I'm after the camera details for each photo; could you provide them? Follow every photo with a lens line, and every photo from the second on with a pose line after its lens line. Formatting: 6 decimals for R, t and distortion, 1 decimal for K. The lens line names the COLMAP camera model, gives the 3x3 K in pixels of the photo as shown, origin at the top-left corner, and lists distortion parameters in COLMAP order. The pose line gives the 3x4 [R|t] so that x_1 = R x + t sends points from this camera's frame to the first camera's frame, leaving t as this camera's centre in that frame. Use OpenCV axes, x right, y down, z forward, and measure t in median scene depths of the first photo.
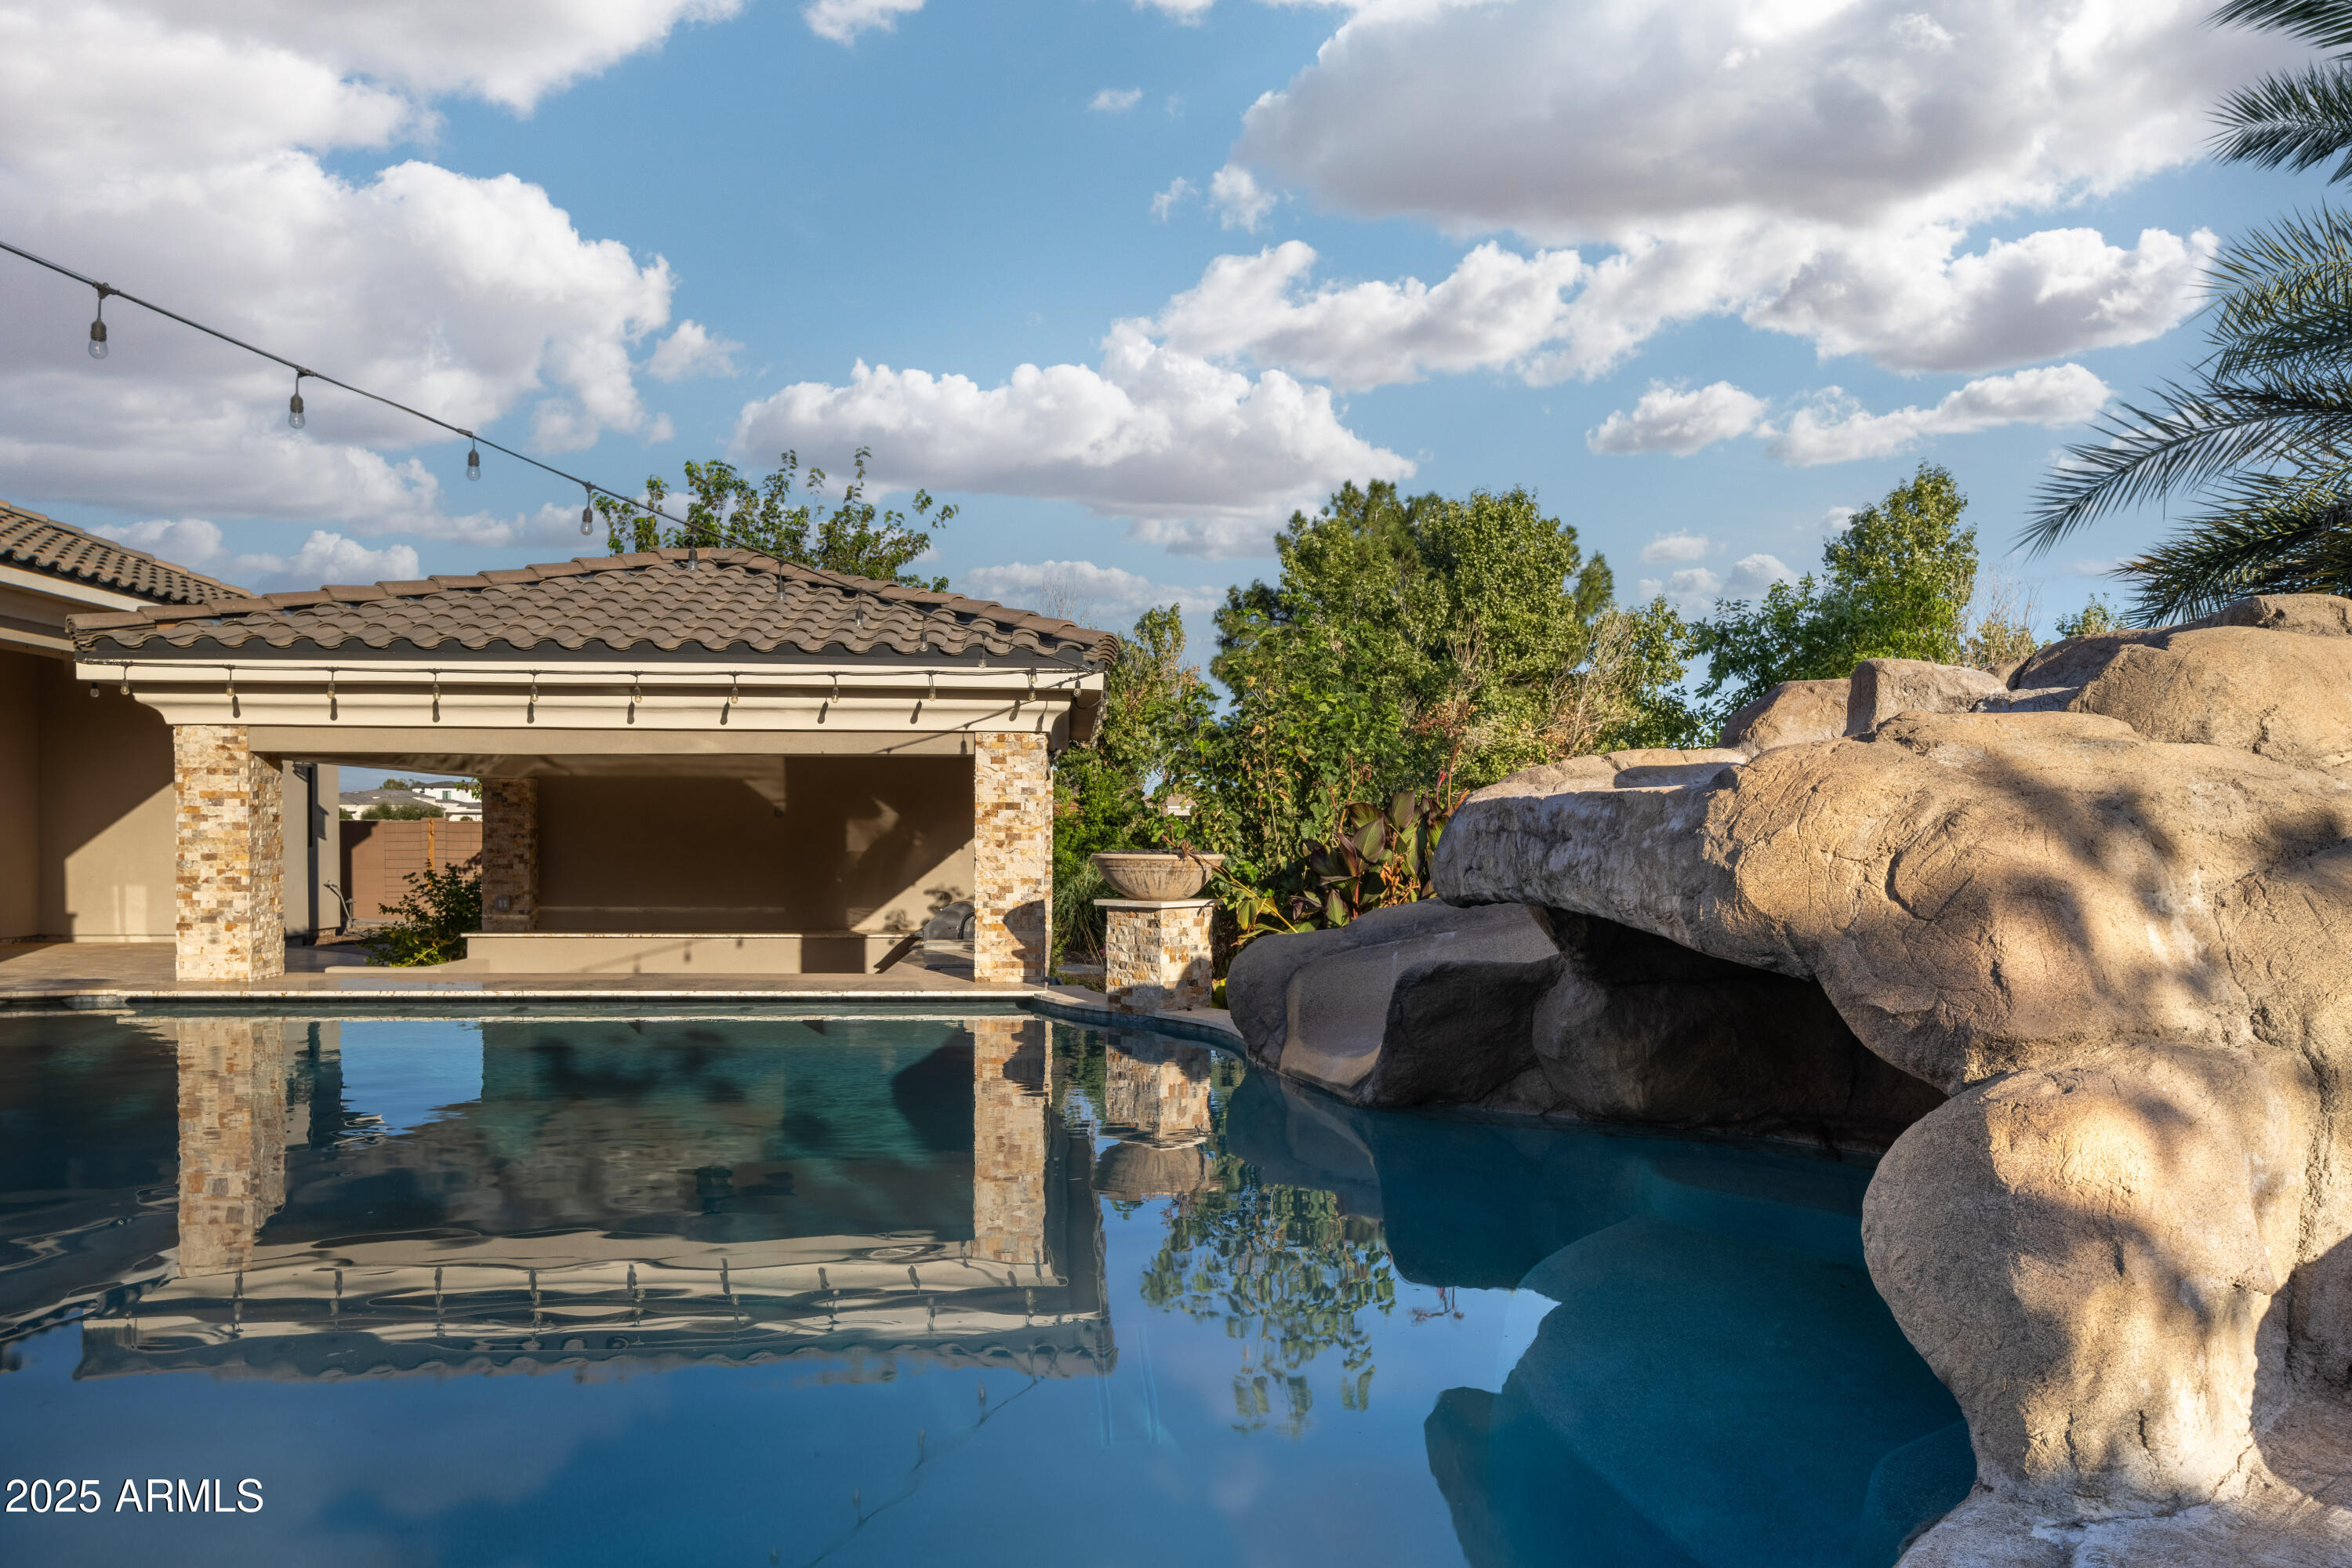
lens RADIAL K [[1648.3, 0, 1176.0], [0, 1648.3, 784.0], [0, 0, 1]] dist [0.003755, 0.000554]
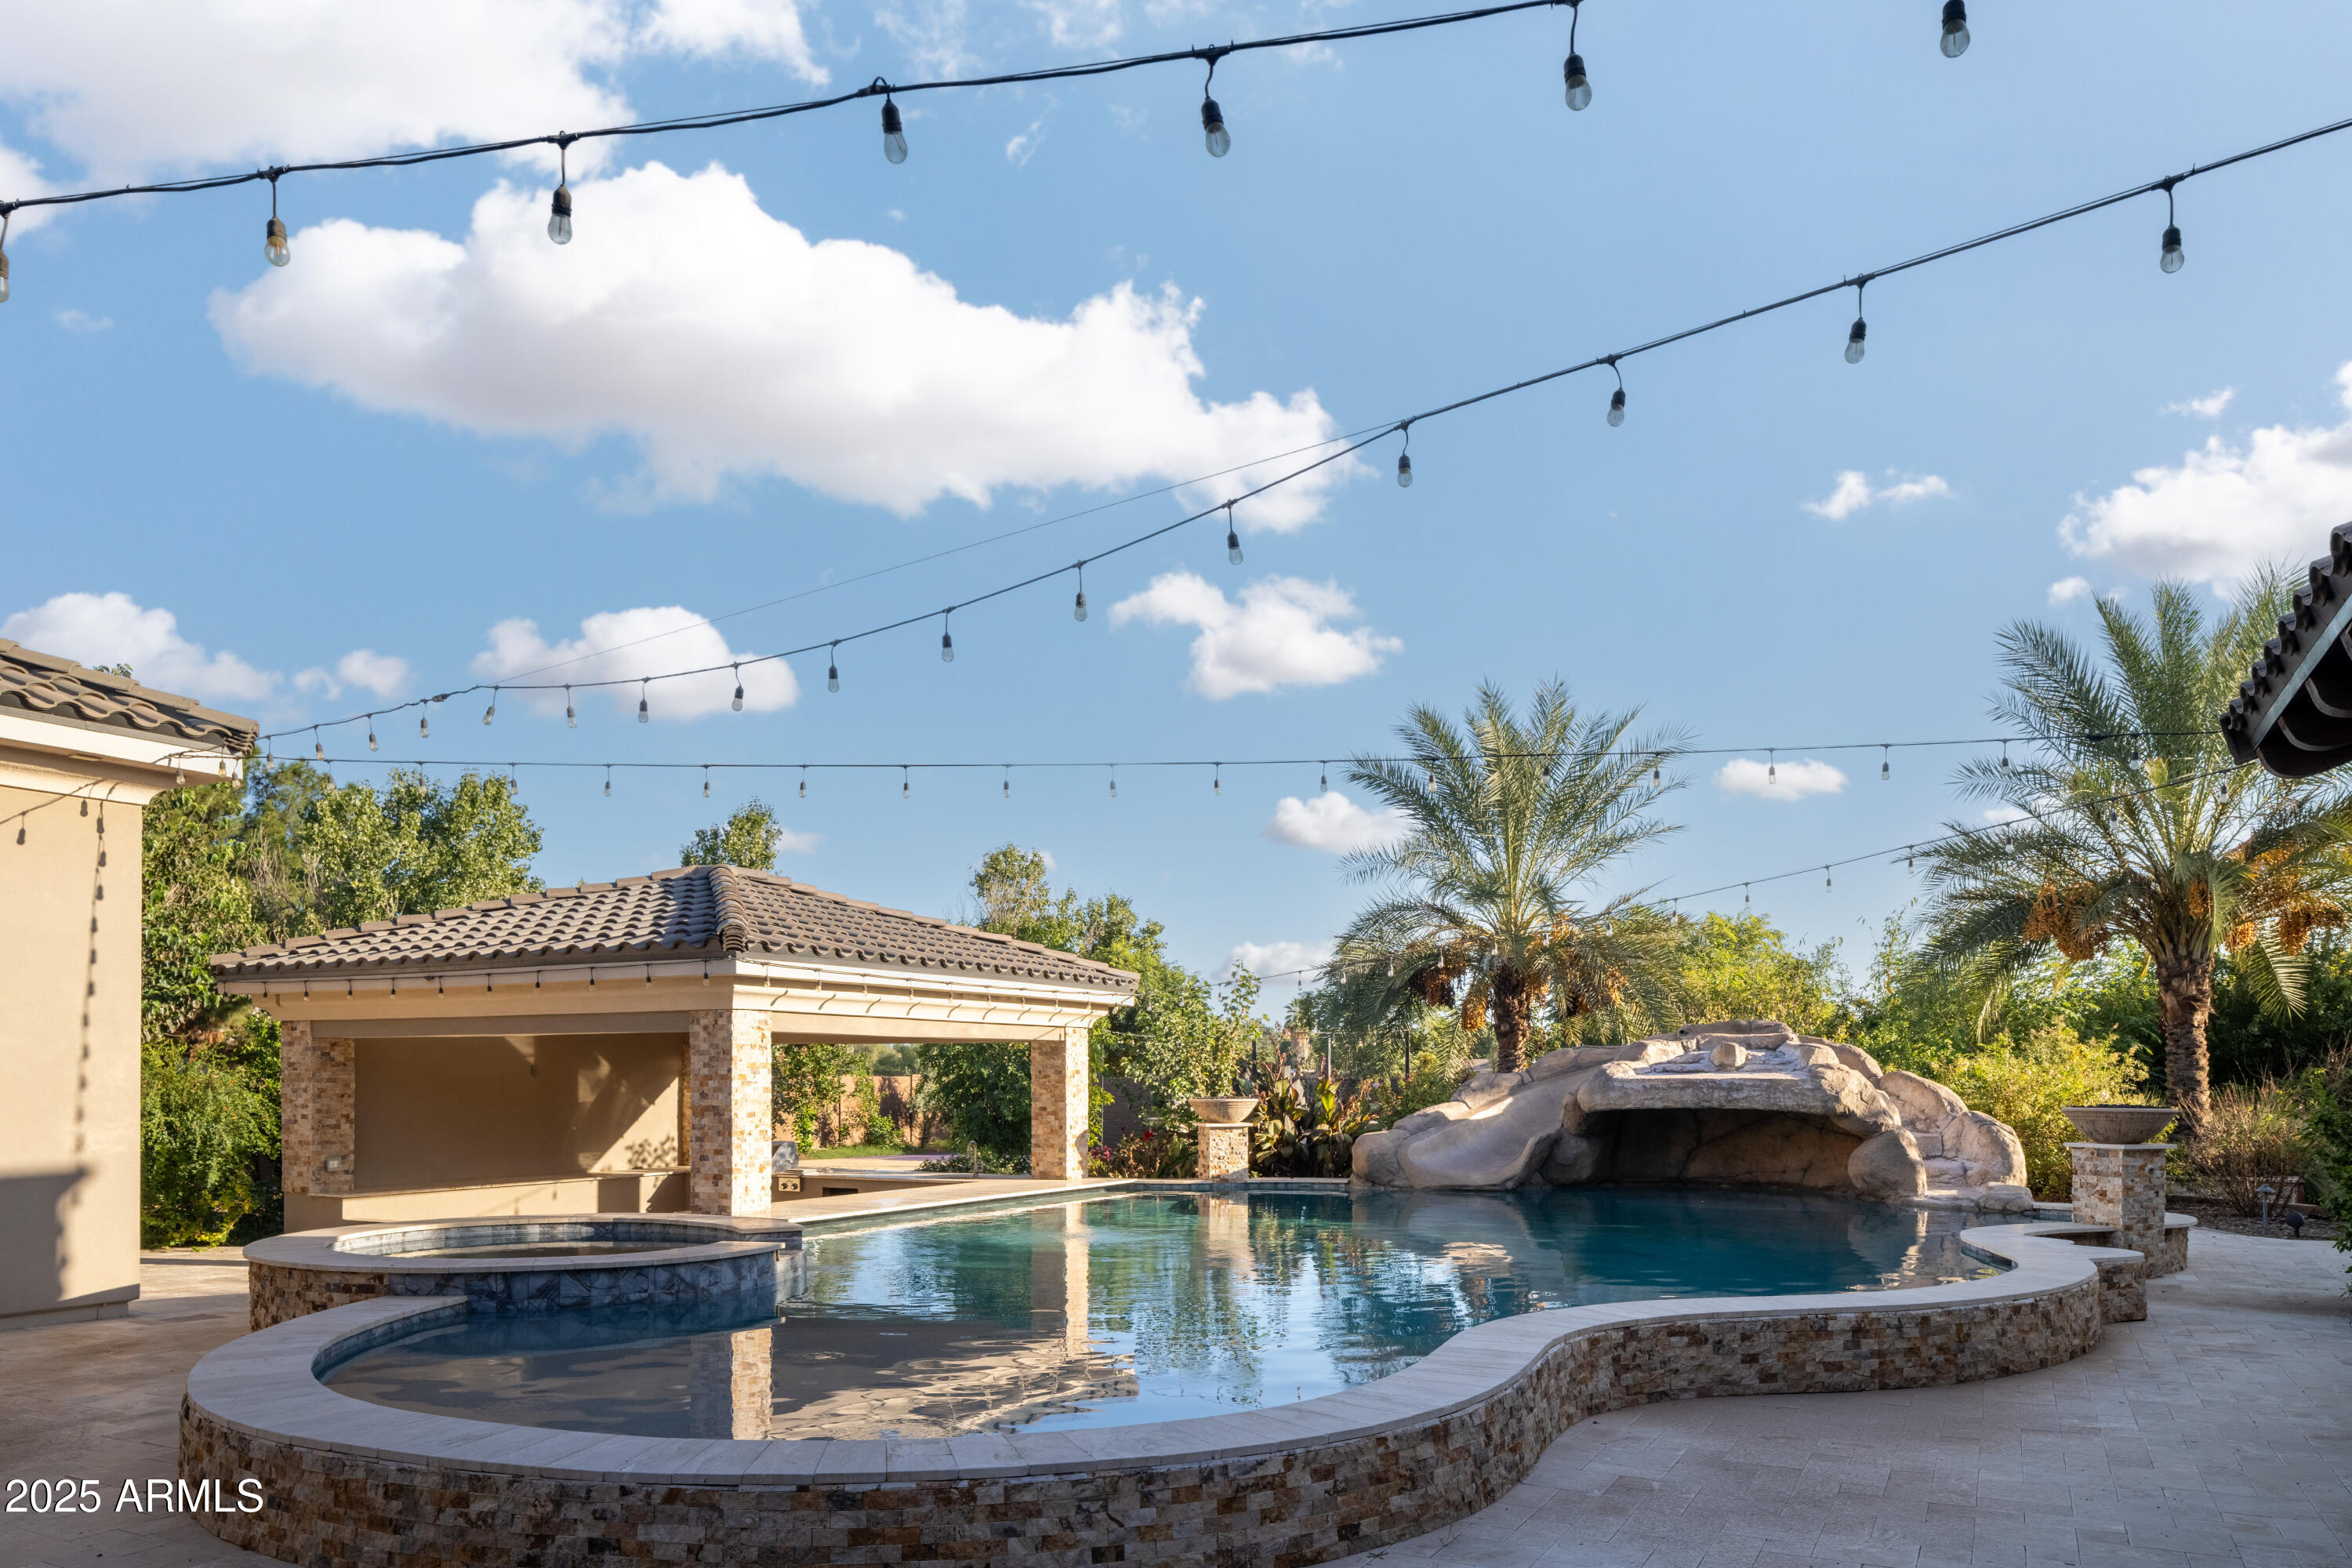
lens RADIAL K [[1648.3, 0, 1176.0], [0, 1648.3, 784.0], [0, 0, 1]] dist [0.003755, 0.000554]
pose [[0.521301, 0.145485, 0.840880, -1.493280], [-0.023399, 0.987427, -0.156333, -0.016417], [-0.853052, 0.061821, 0.518151, 0.036809]]
